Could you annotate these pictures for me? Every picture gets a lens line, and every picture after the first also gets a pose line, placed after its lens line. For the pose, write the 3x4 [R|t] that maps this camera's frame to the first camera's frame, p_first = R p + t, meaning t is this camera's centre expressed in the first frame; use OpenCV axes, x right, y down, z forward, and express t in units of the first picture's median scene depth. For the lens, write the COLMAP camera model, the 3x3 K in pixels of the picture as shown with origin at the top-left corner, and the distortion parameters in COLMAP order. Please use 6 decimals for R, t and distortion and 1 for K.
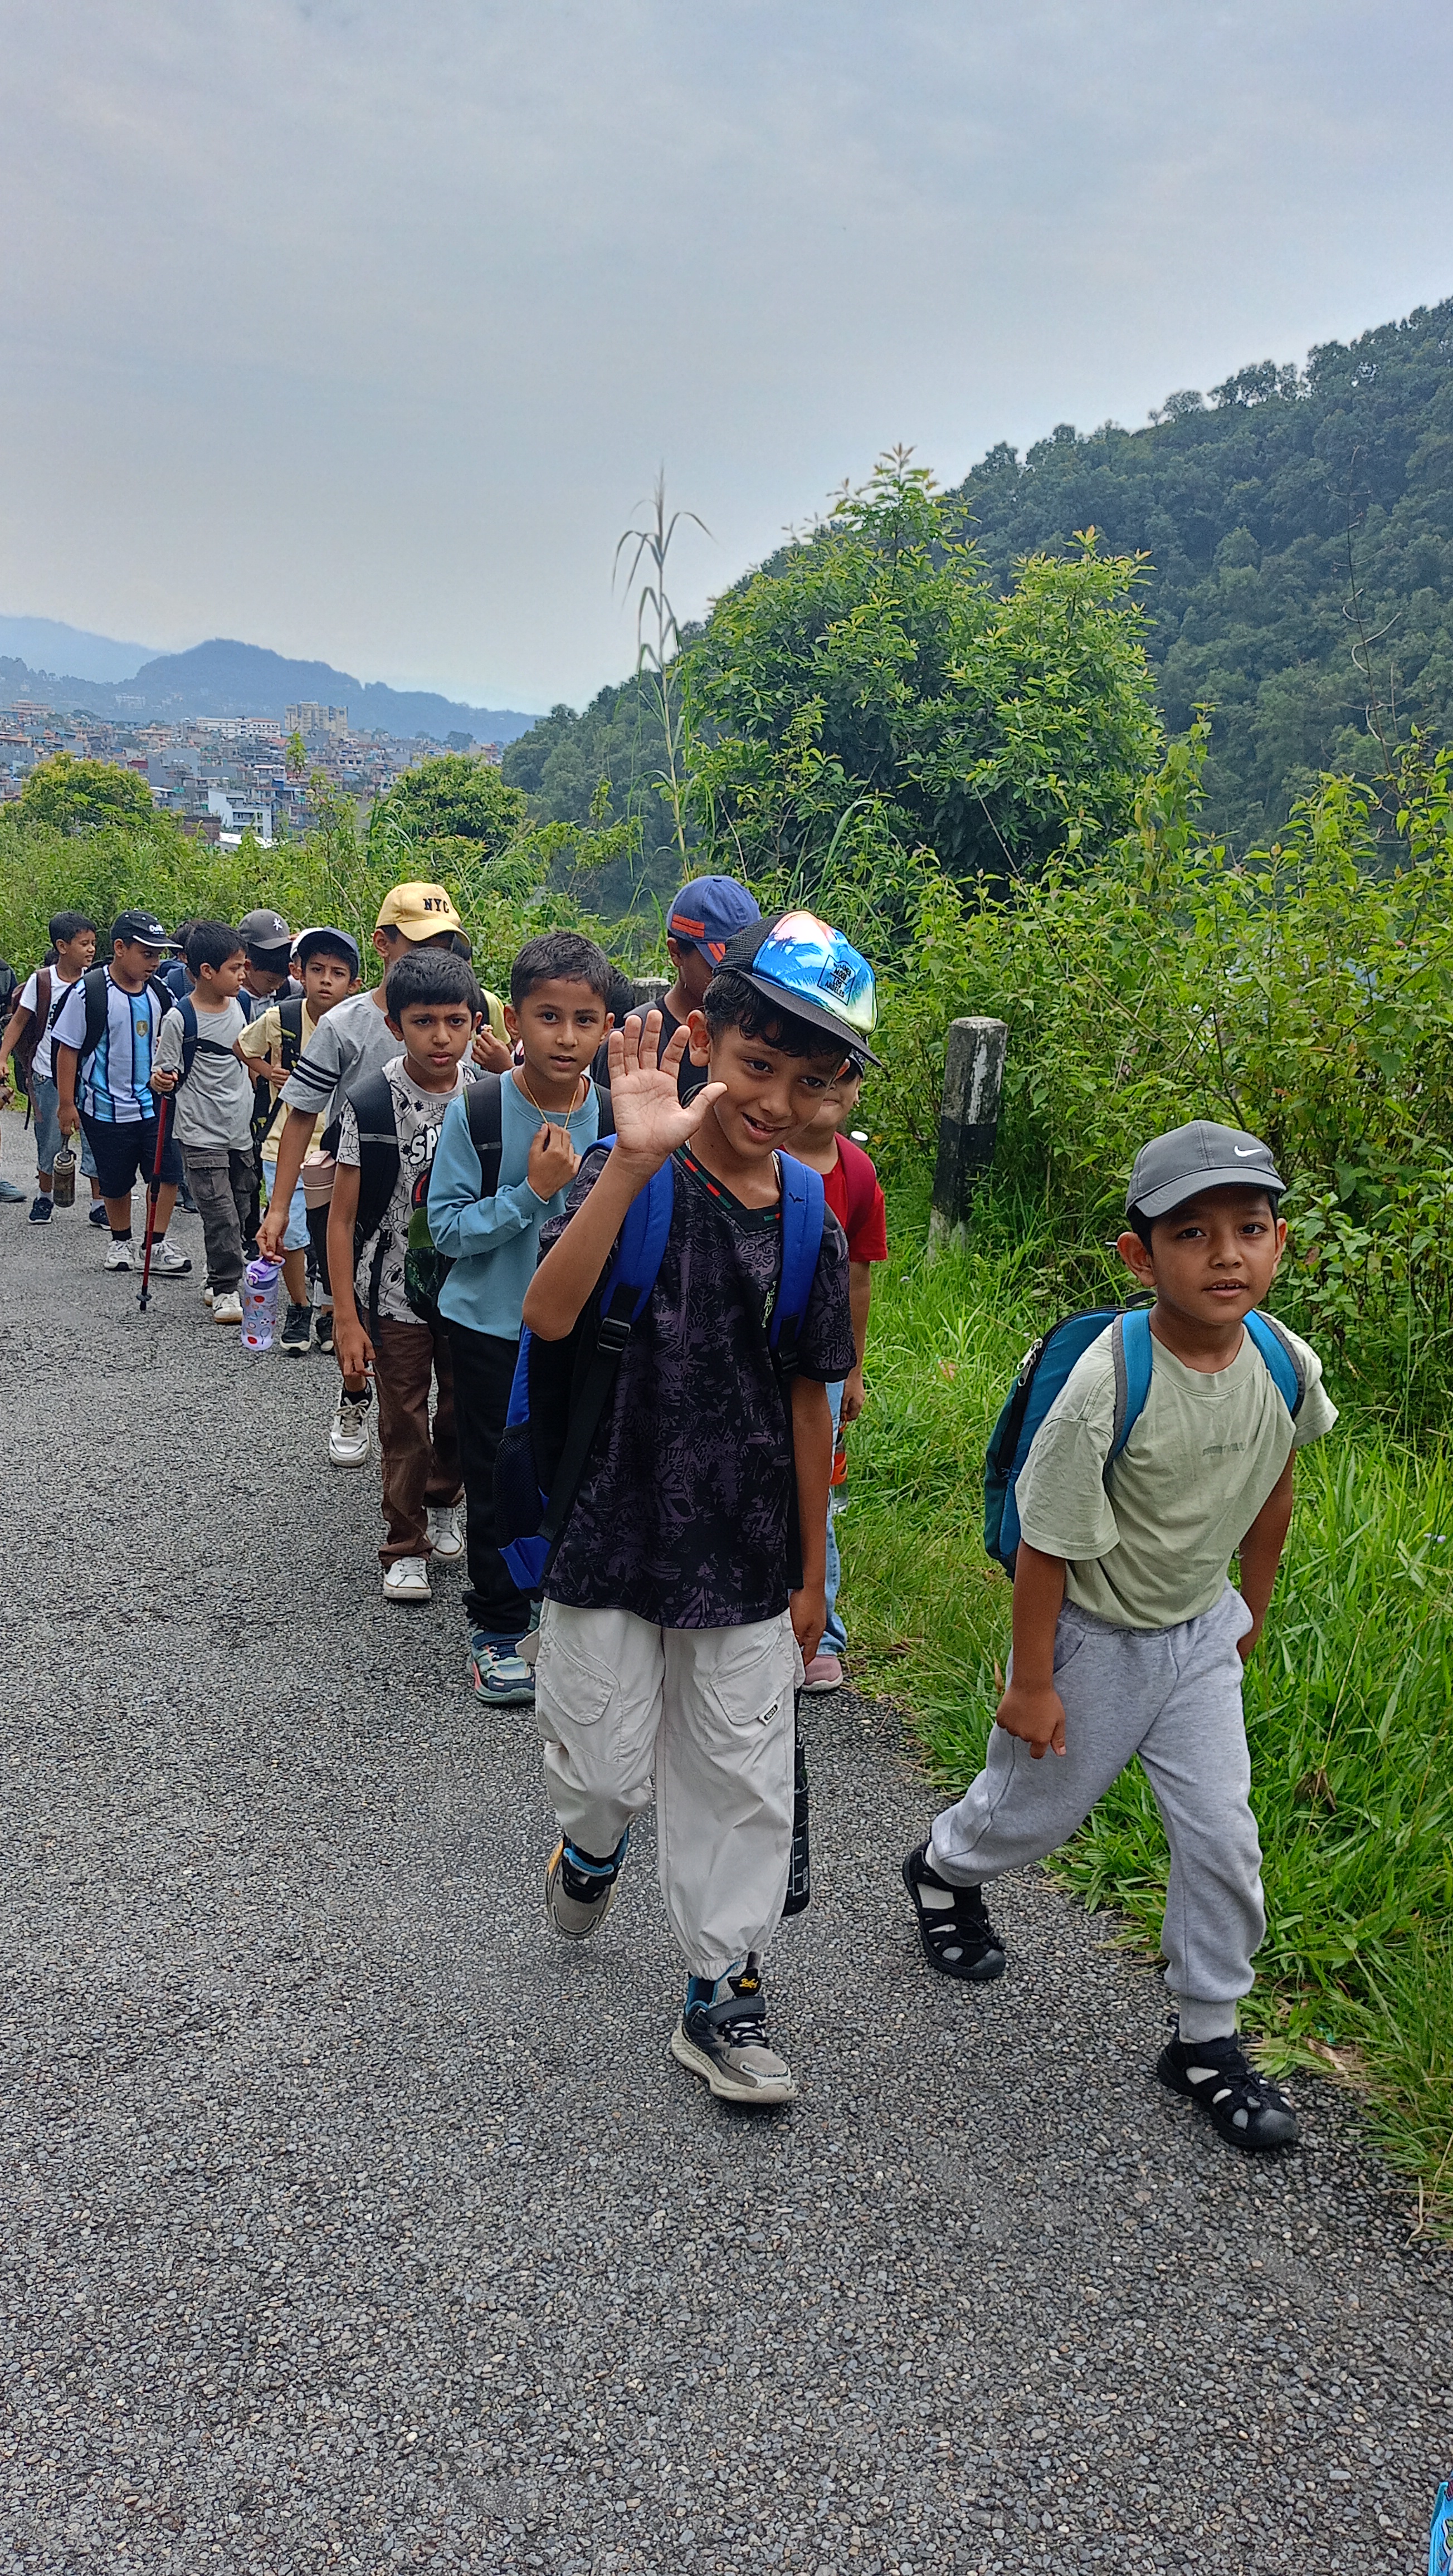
lens RADIAL K [[2030.1, 0, 726.5], [0, 2030.1, 1288.0], [0, 0, 1]] dist [0.003719, -0.004300]
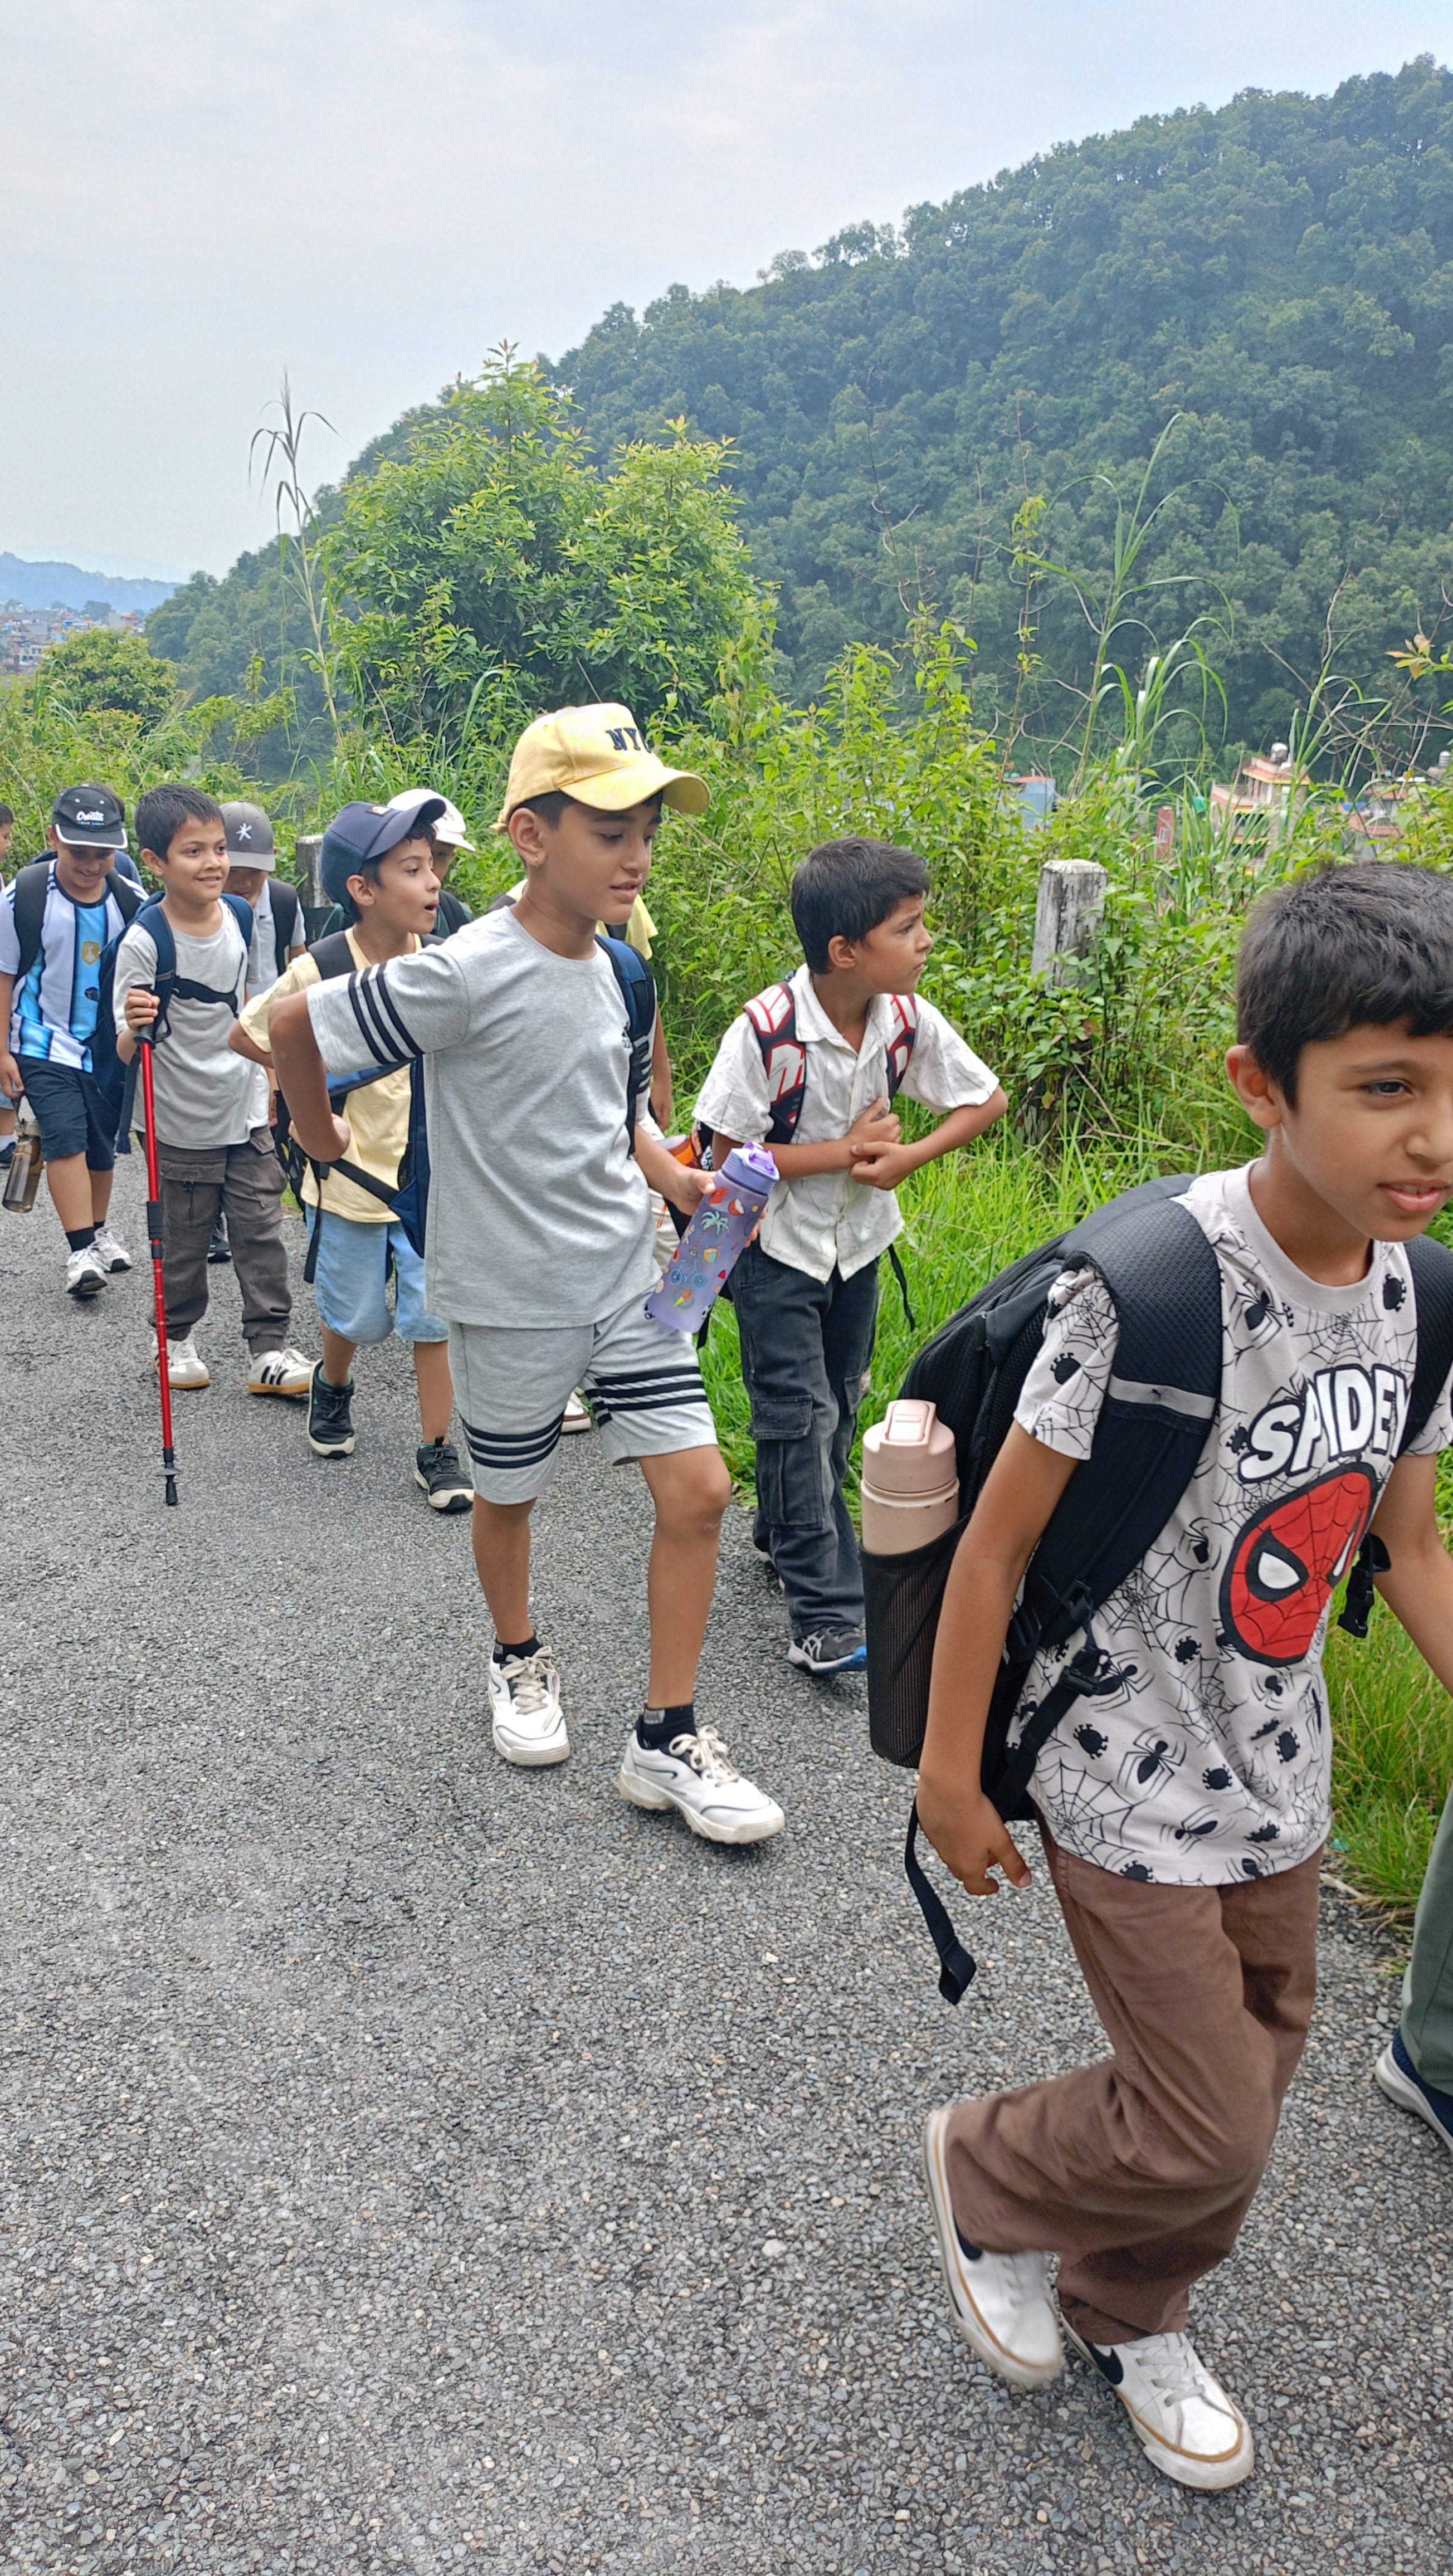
lens RADIAL K [[2030.1, 0, 726.5], [0, 2030.1, 1288.0], [0, 0, 1]] dist [0.003719, -0.004300]
pose [[0.986380, -0.074452, 0.146666, 0.003299], [0.064435, 0.995328, 0.071906, 0.025362], [-0.151335, -0.061476, 0.986569, -0.135392]]
